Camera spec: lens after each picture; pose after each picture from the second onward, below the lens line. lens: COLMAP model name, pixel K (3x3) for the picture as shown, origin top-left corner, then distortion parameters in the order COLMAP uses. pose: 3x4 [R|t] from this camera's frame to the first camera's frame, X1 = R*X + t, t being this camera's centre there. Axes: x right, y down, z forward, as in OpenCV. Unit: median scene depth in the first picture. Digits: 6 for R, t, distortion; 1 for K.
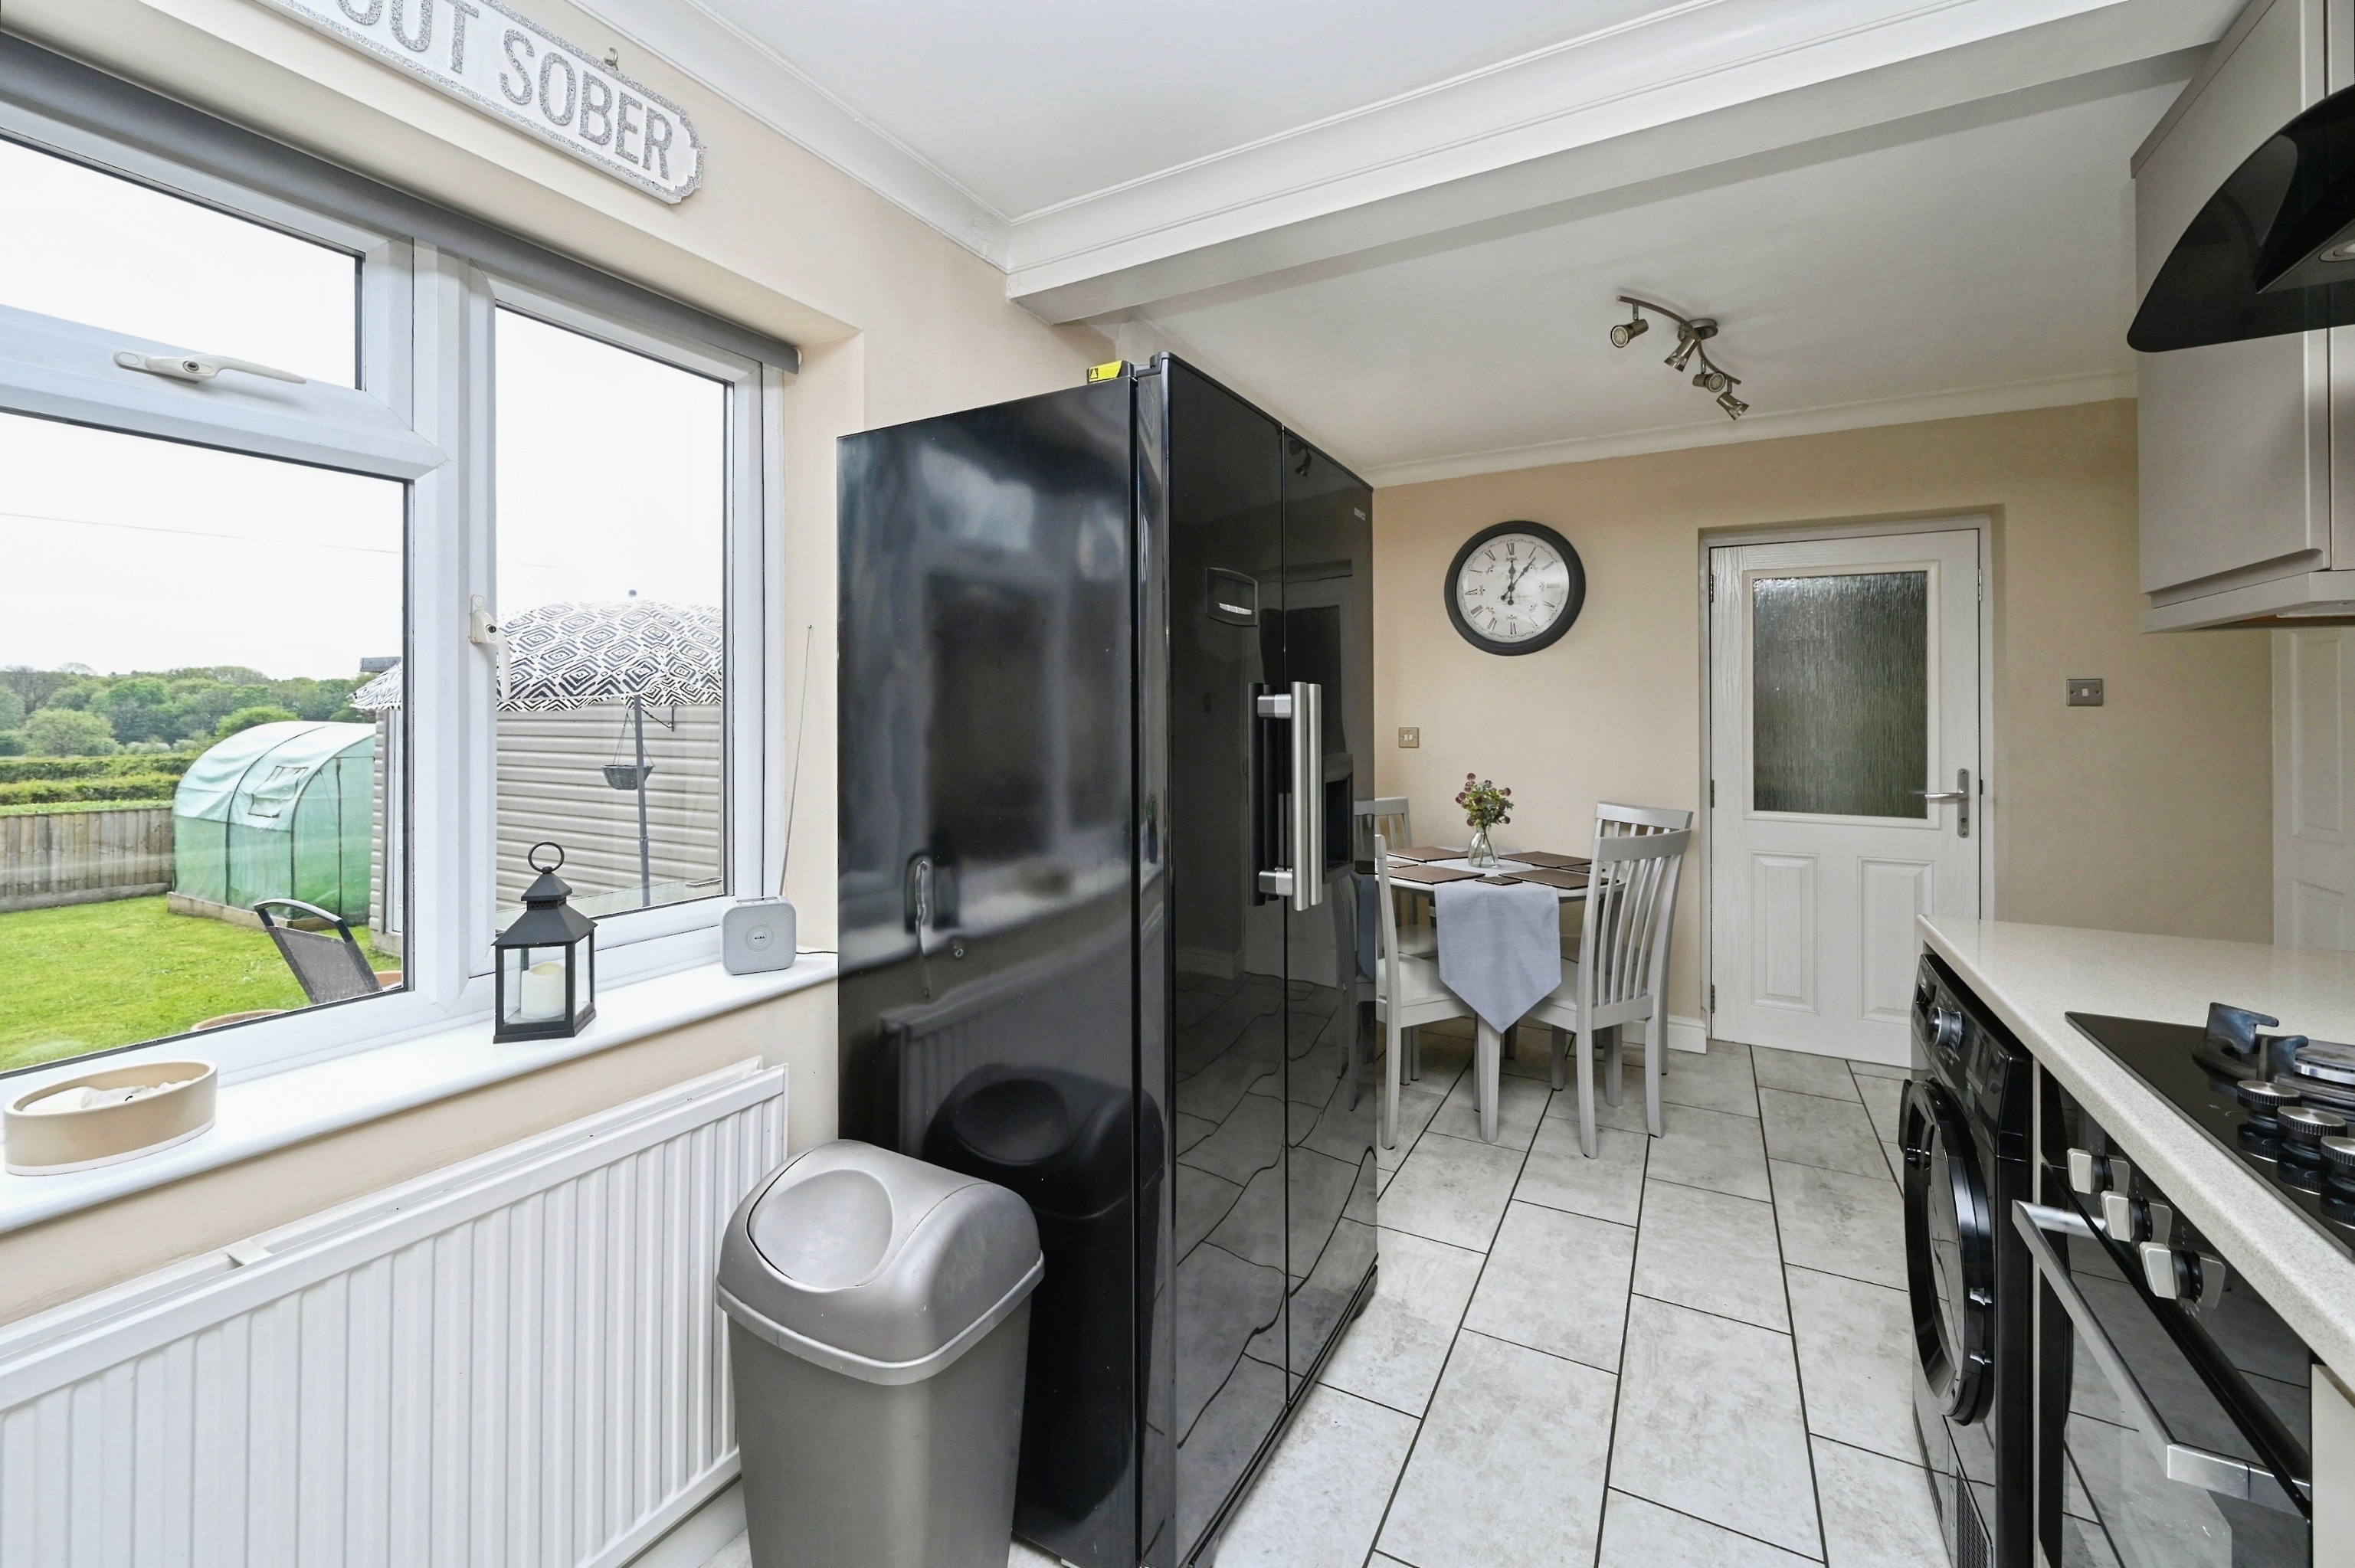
lens RADIAL K [[962.1, 0, 1183.8], [0, 962.1, 714.0], [0, 0, 1]] dist [0.002257, 0.000148]
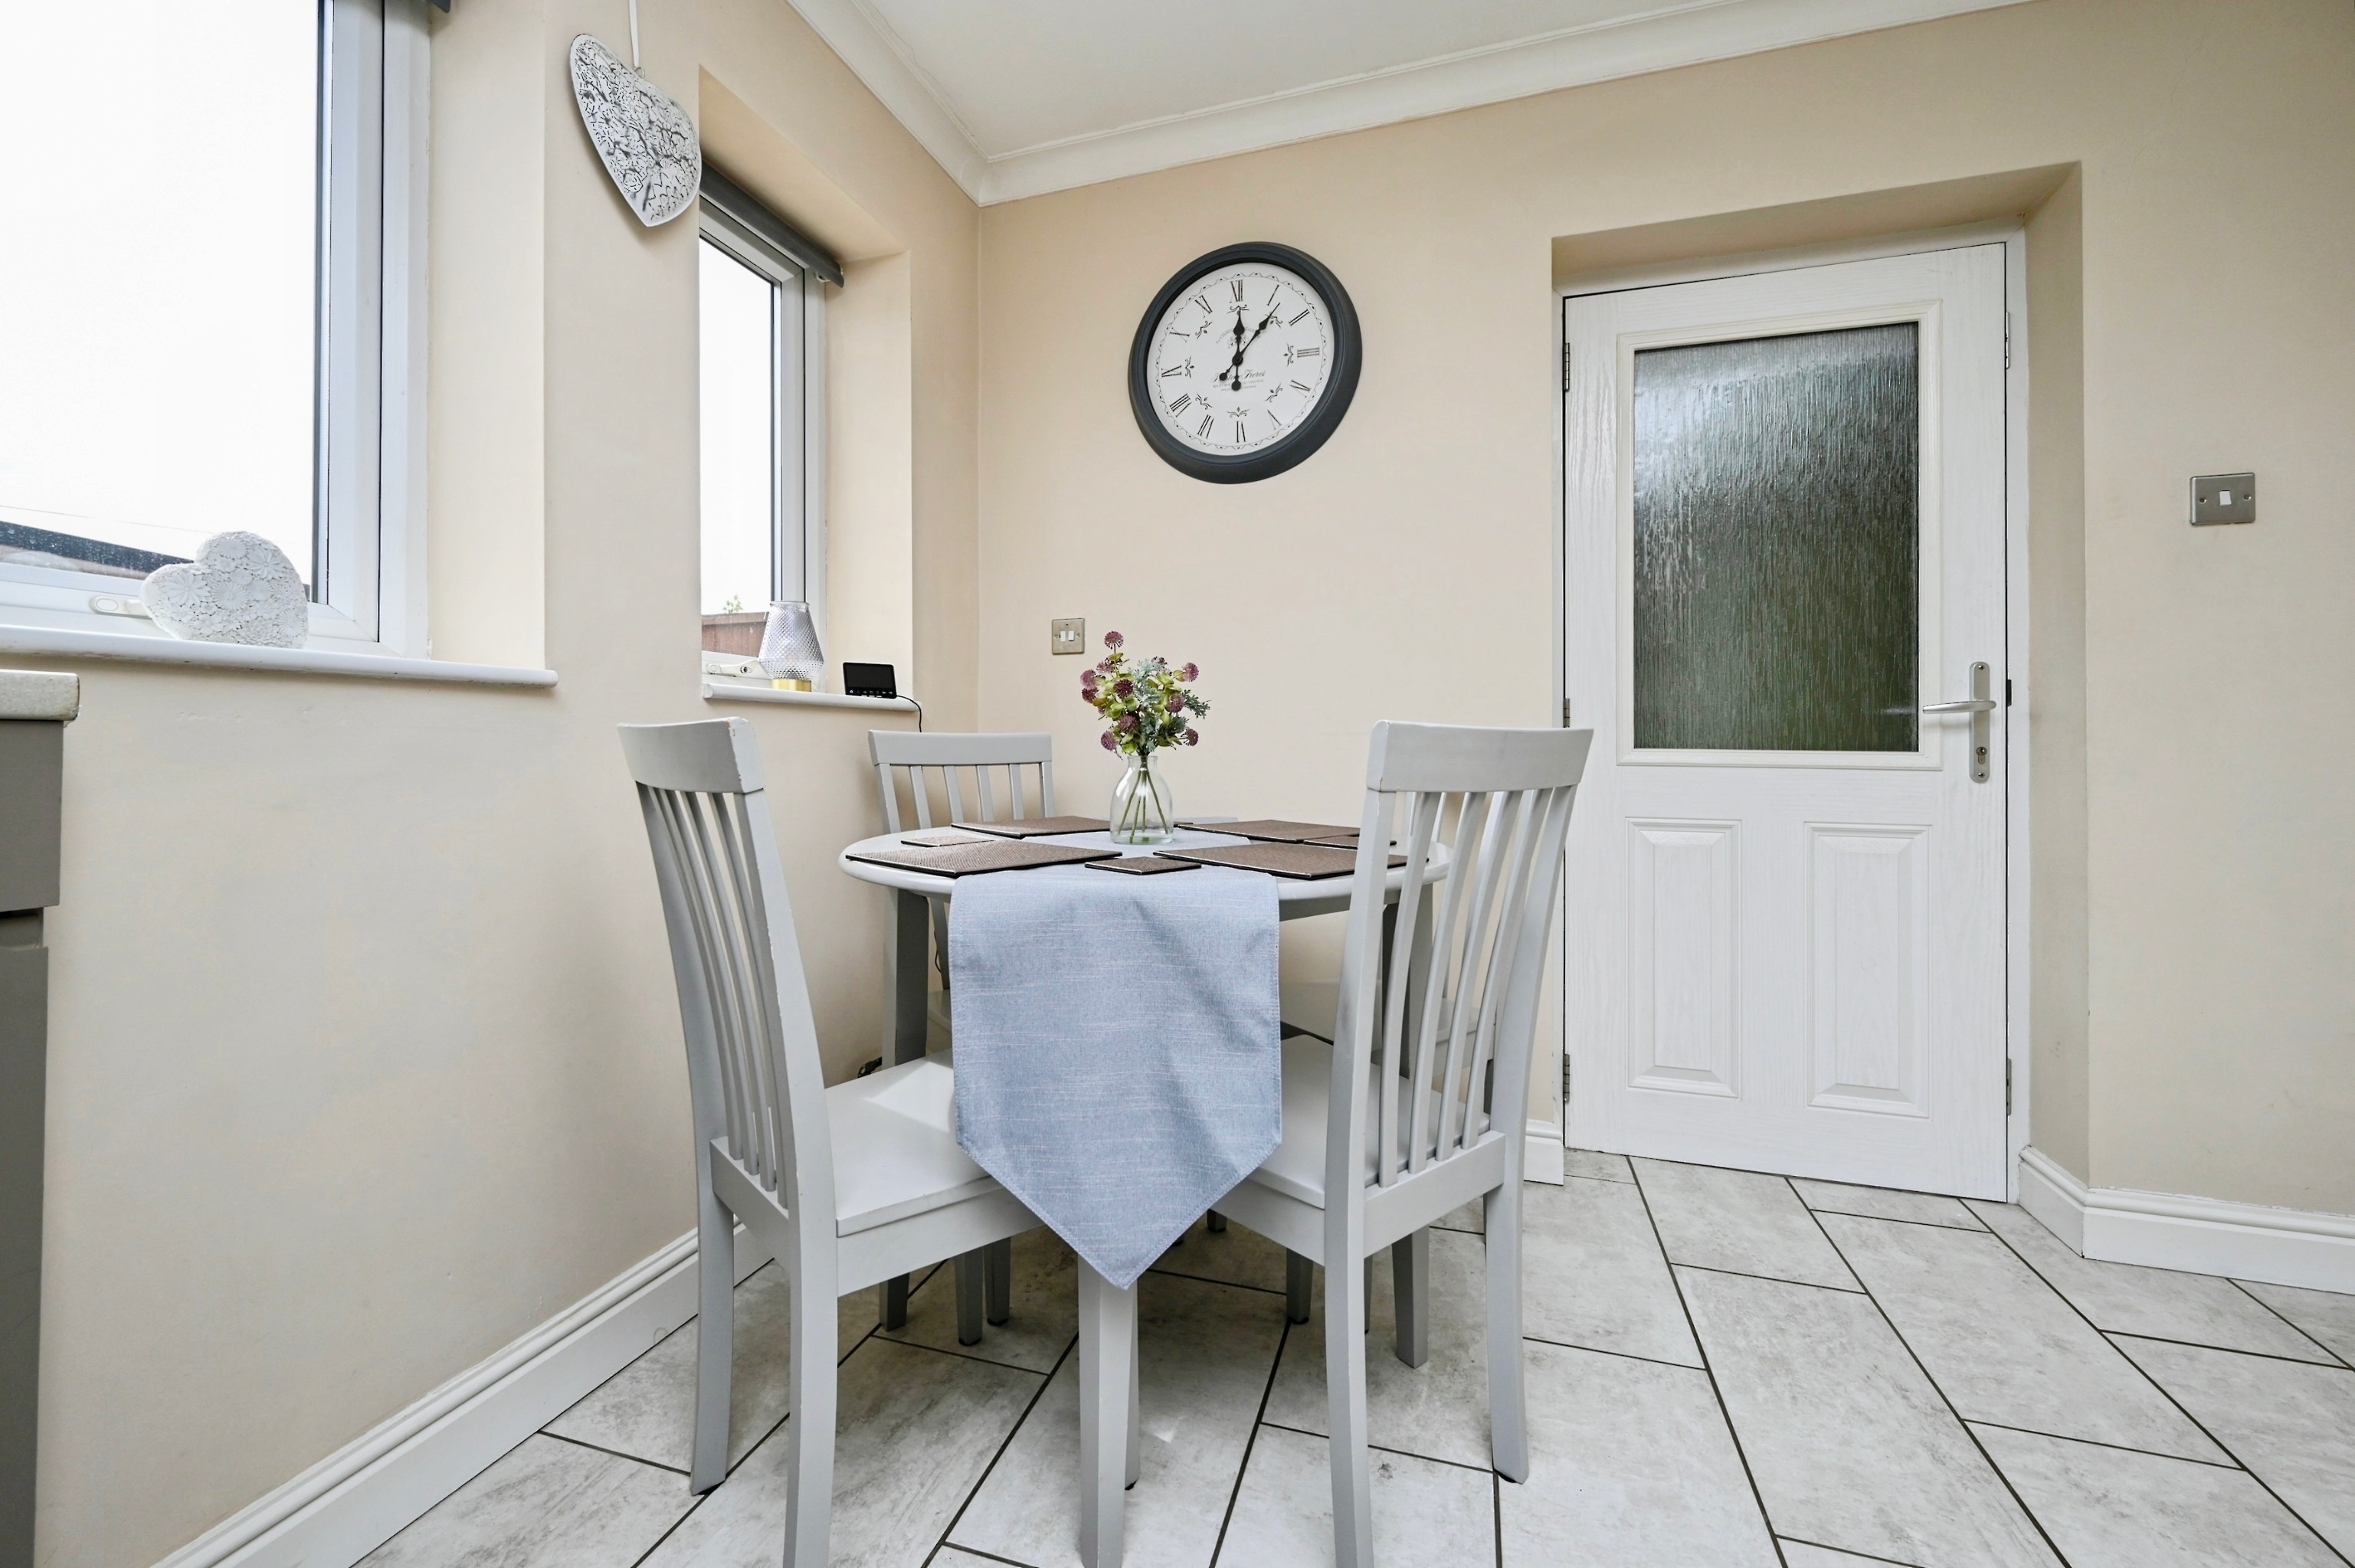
lens RADIAL K [[963.0, 0, 1177.9], [0, 963.0, 746.0], [0, 0, 1]] dist [-0.002786, -0.000249]
pose [[0.979922, 0.004640, 0.199326, 0.231134], [-0.005143, 0.999985, 0.002004, 0.108852], [-0.199314, -0.002989, 0.979931, 0.540734]]
